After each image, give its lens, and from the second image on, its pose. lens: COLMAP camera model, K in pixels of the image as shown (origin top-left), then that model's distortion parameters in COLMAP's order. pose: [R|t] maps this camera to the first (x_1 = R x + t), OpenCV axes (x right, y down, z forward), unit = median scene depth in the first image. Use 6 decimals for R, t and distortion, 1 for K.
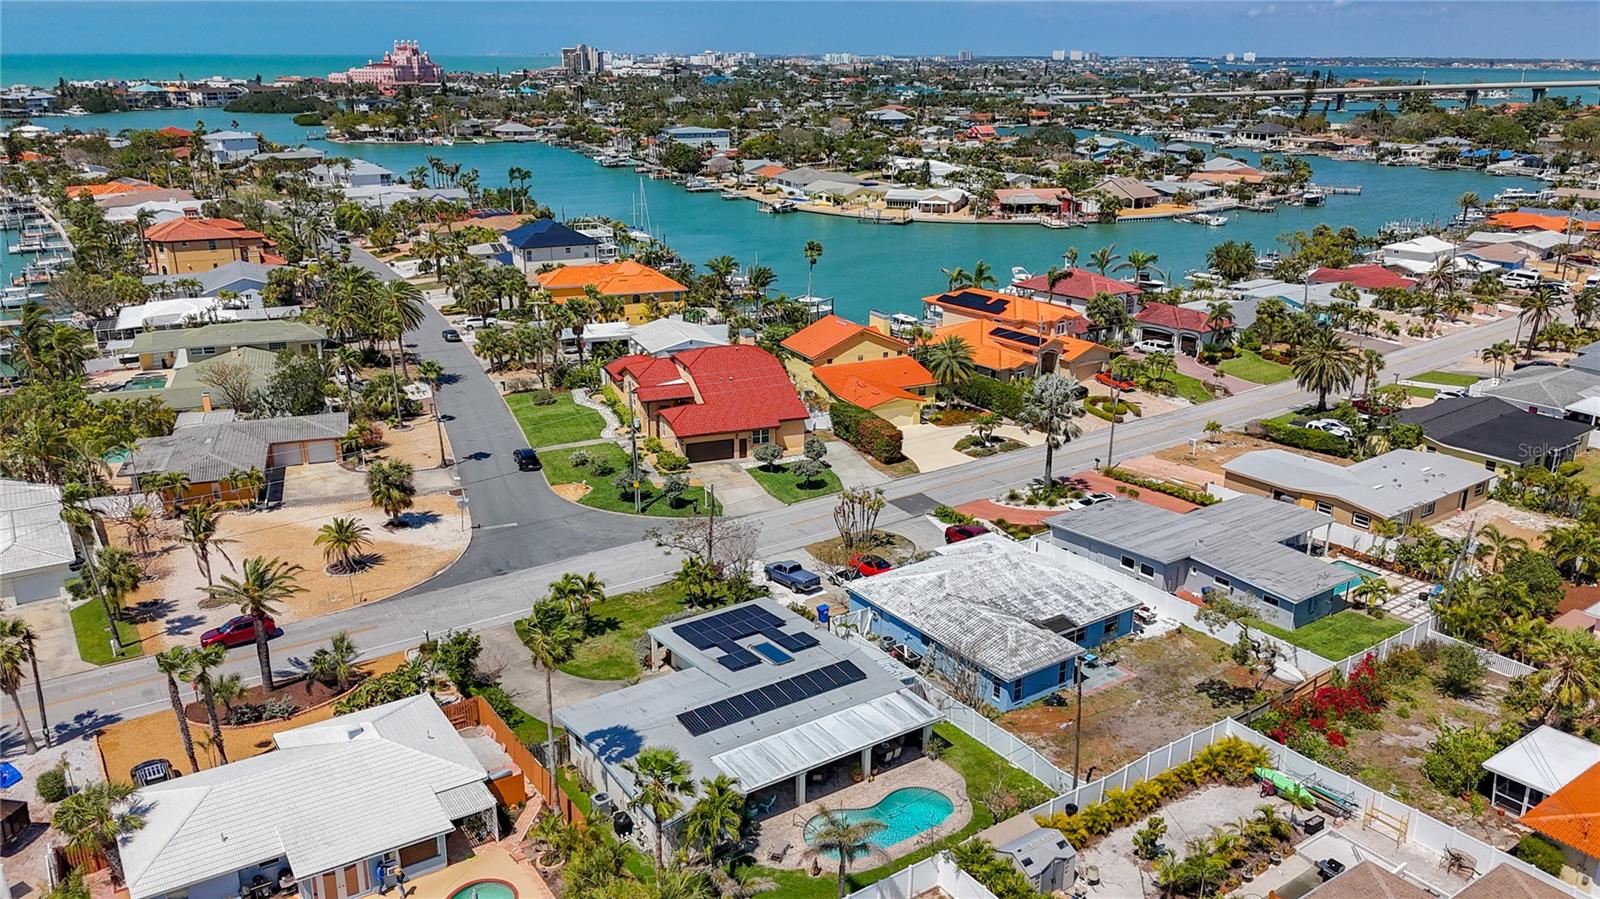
lens RADIAL K [[1229.3, 0, 800.0], [0, 1229.3, 449.5], [0, 0, 1]] dist [0.050478, -0.081534]
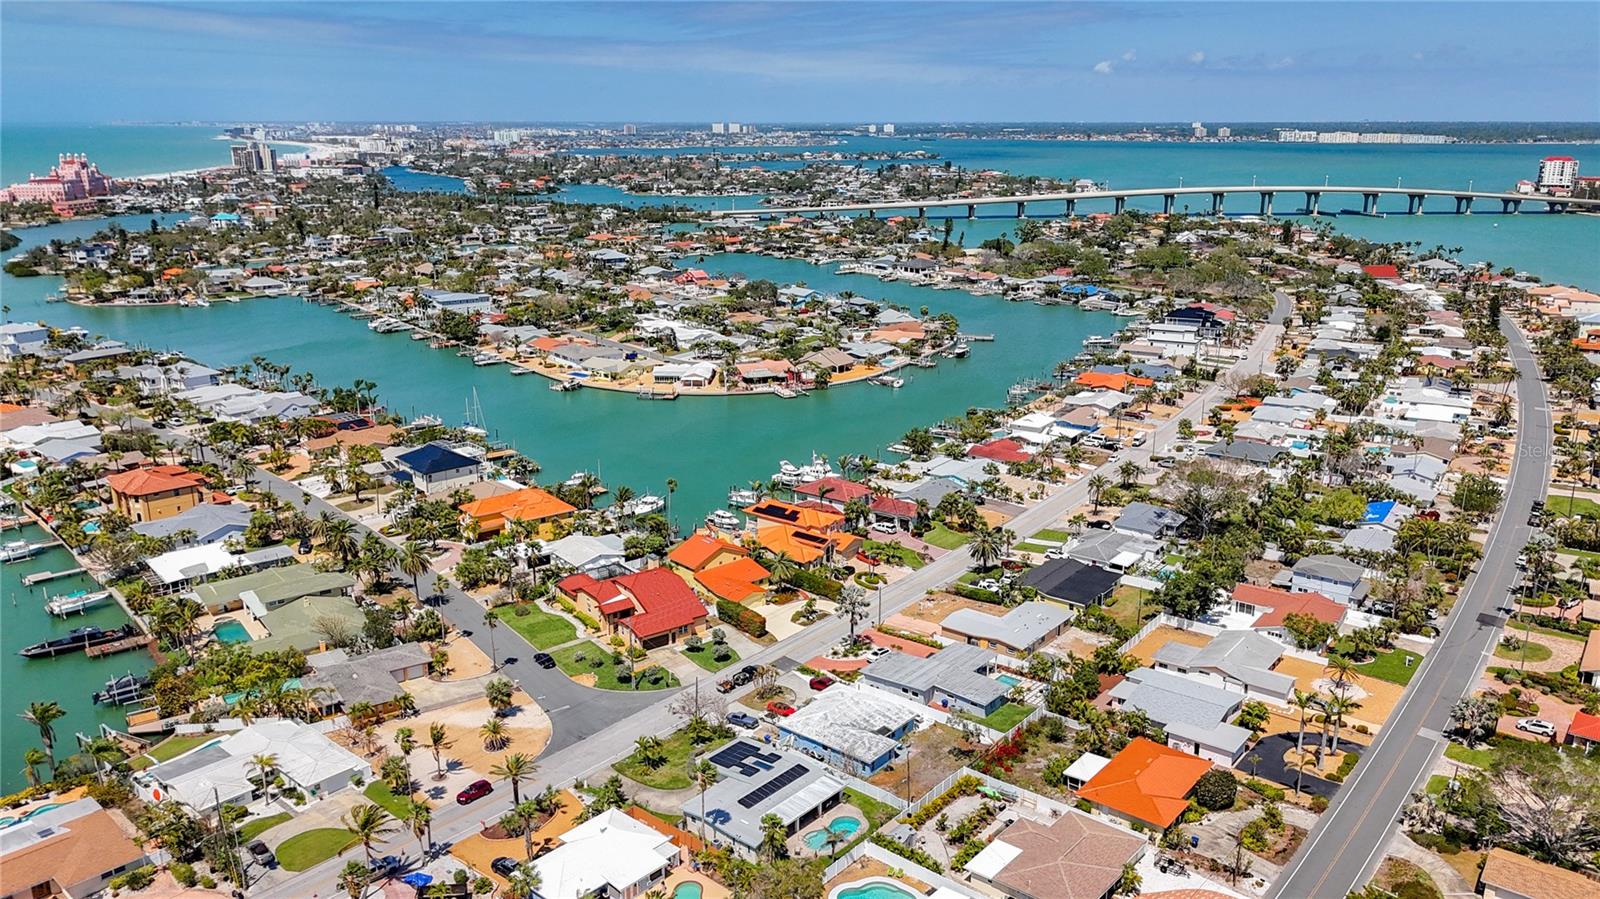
lens RADIAL K [[1181.1, 0, 794.5], [0, 1181.1, 446.5], [0, 0, 1]] dist [0.083959, -0.115410]
pose [[0.967425, -0.075459, 0.241651, -0.274528], [0.088555, 0.995109, -0.043783, -0.187402], [-0.237165, 0.063756, 0.969375, -0.678333]]
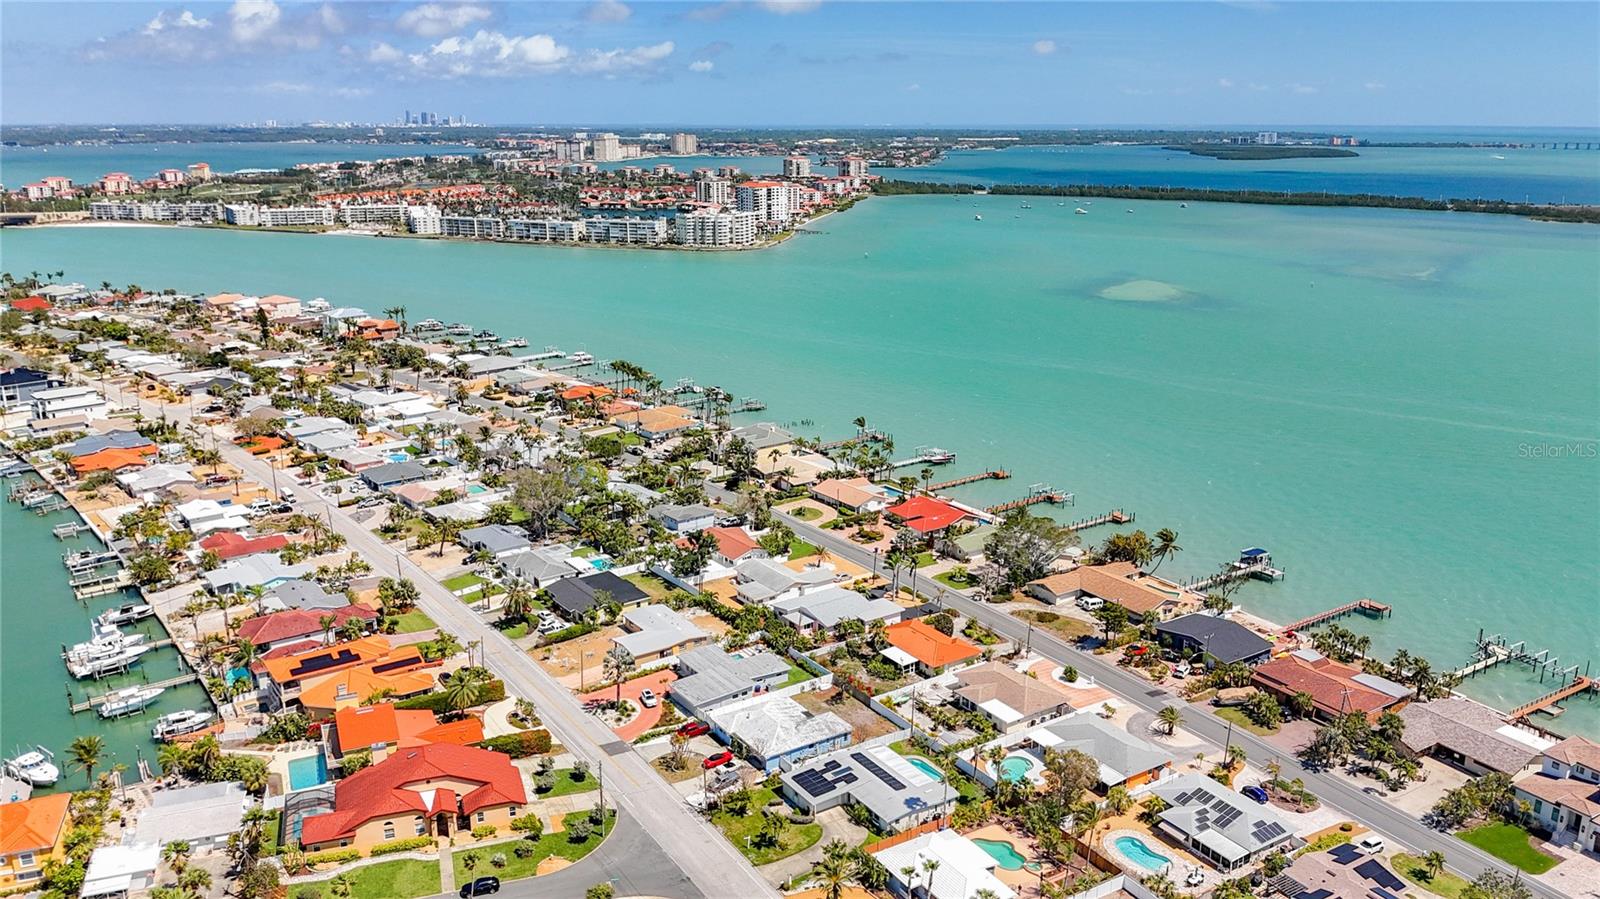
lens RADIAL K [[1181.1, 0, 794.5], [0, 1181.1, 446.5], [0, 0, 1]] dist [0.083959, -0.115410]
pose [[0.061107, -0.270788, 0.960698, -1.349536], [0.321183, 0.916638, 0.237939, -0.646358], [-0.945043, 0.294020, 0.142985, 0.364588]]
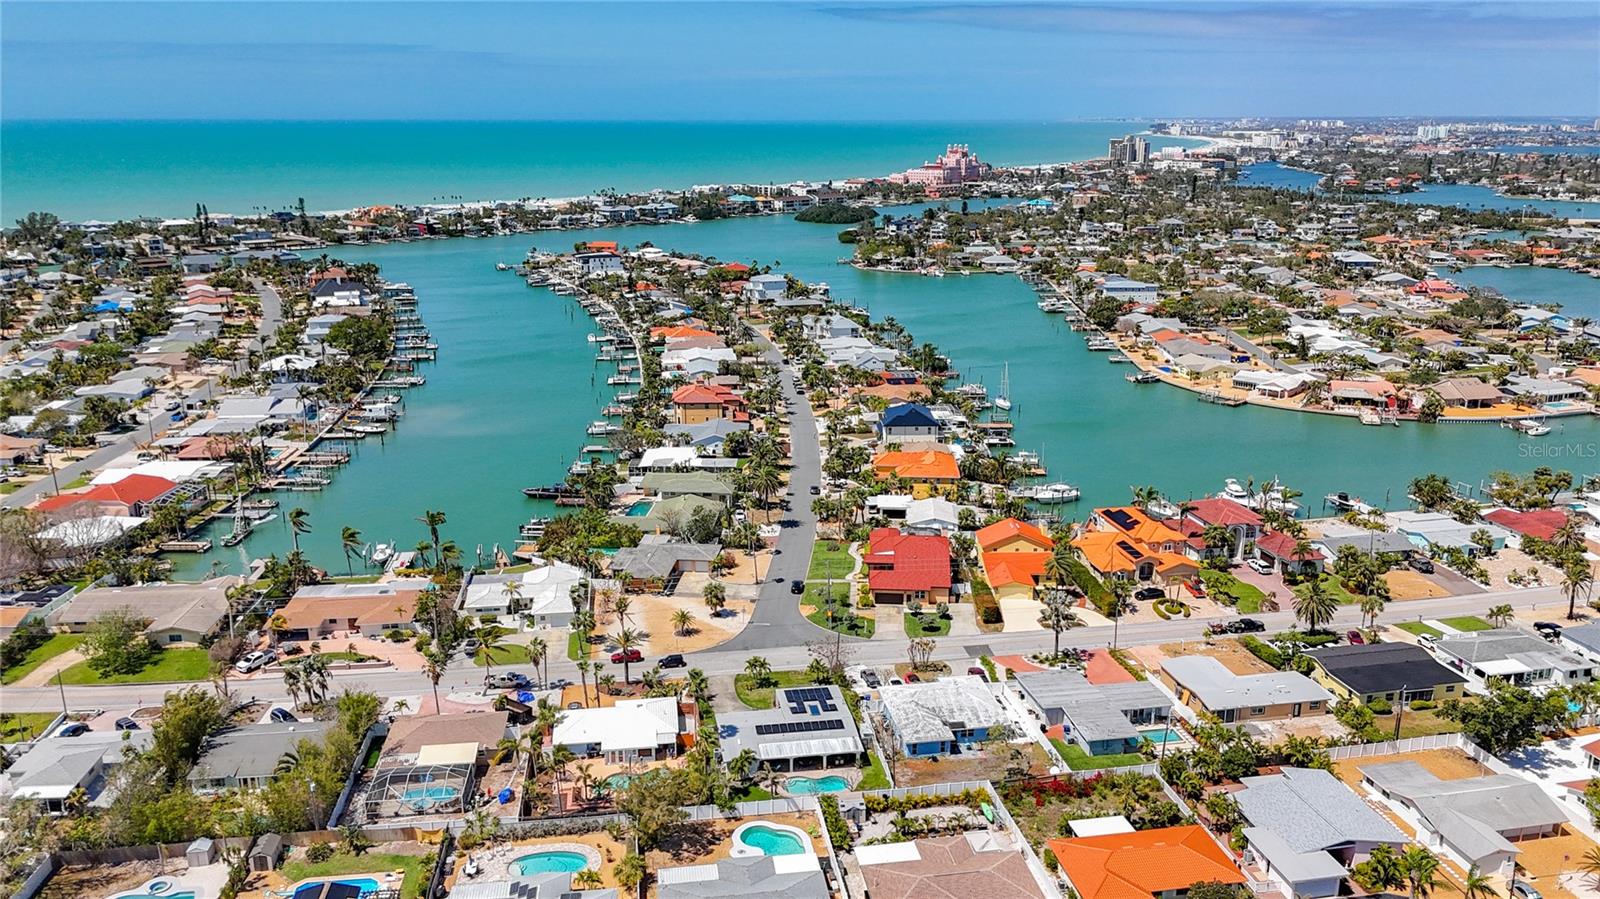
lens RADIAL K [[1181.1, 0, 794.5], [0, 1181.1, 446.5], [0, 0, 1]] dist [0.083959, -0.115410]
pose [[0.904293, 0.106997, -0.413287, 0.509890], [-0.128895, 0.991333, -0.025380, -0.163450], [0.406989, 0.076222, 0.910247, -0.665506]]
